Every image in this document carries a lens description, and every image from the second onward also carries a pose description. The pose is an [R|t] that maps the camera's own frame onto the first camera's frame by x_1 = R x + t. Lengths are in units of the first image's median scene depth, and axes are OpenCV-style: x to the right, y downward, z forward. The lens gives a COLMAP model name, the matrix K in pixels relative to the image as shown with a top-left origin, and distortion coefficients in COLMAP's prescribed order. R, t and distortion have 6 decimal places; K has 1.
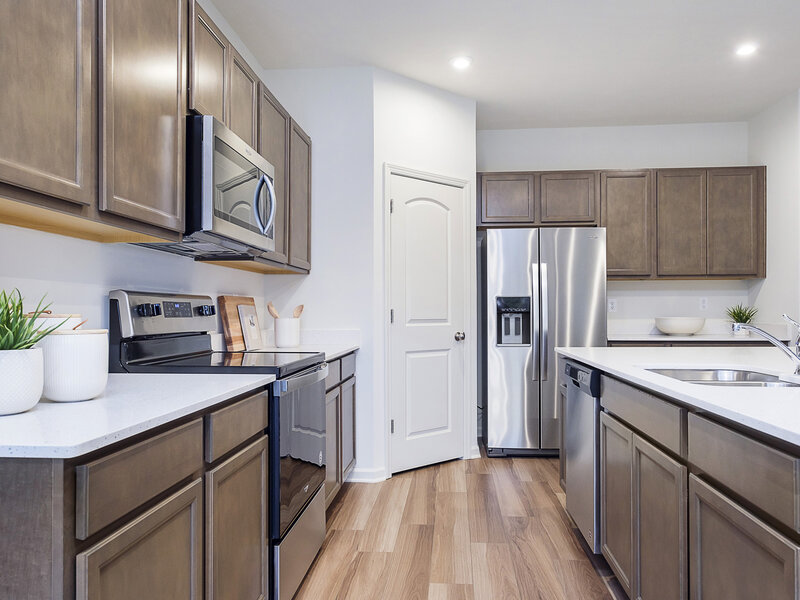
lens RADIAL K [[572.0, 0, 399.3], [0, 572.0, 306.4], [0, 0, 1]] dist [-0.006430, -0.001145]
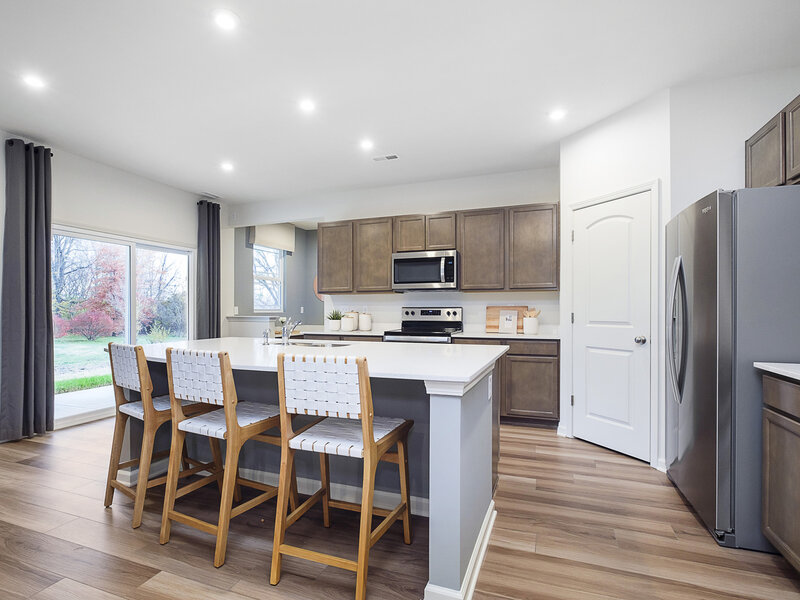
lens RADIAL K [[382.6, 0, 399.9], [0, 382.6, 300.2], [0, 0, 1]] dist [-0.003418, -0.000329]
pose [[-0.217337, -0.022059, -0.975847, 0.911118], [0.010848, 0.999628, -0.025012, -0.005599], [0.976036, -0.016022, -0.217017, 0.772485]]
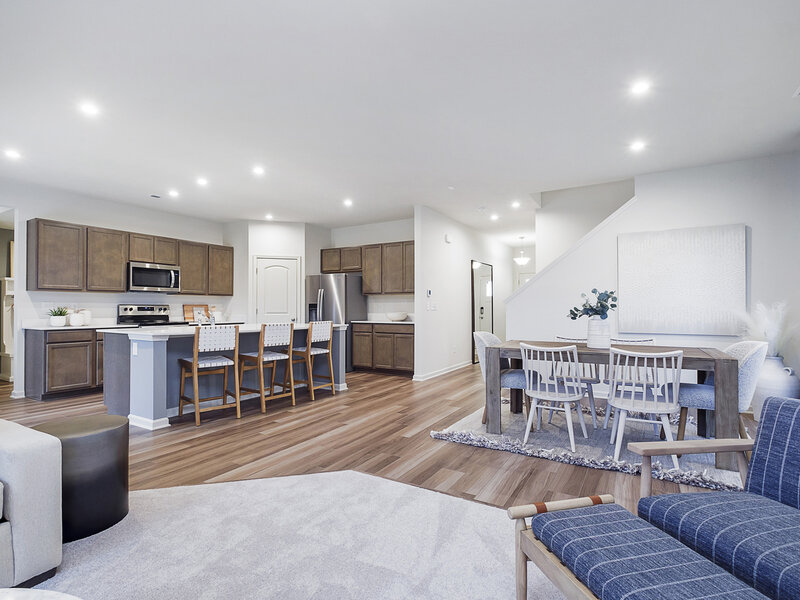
lens RADIAL K [[382.6, 0, 401.7], [0, 382.6, 306.1], [0, 0, 1]] dist [-0.003418, -0.000329]
pose [[0.892058, -0.002769, -0.451913, 1.363902], [0.002838, 0.999996, -0.000524, -0.003347], [0.451912, -0.000815, 0.892062, -0.300712]]
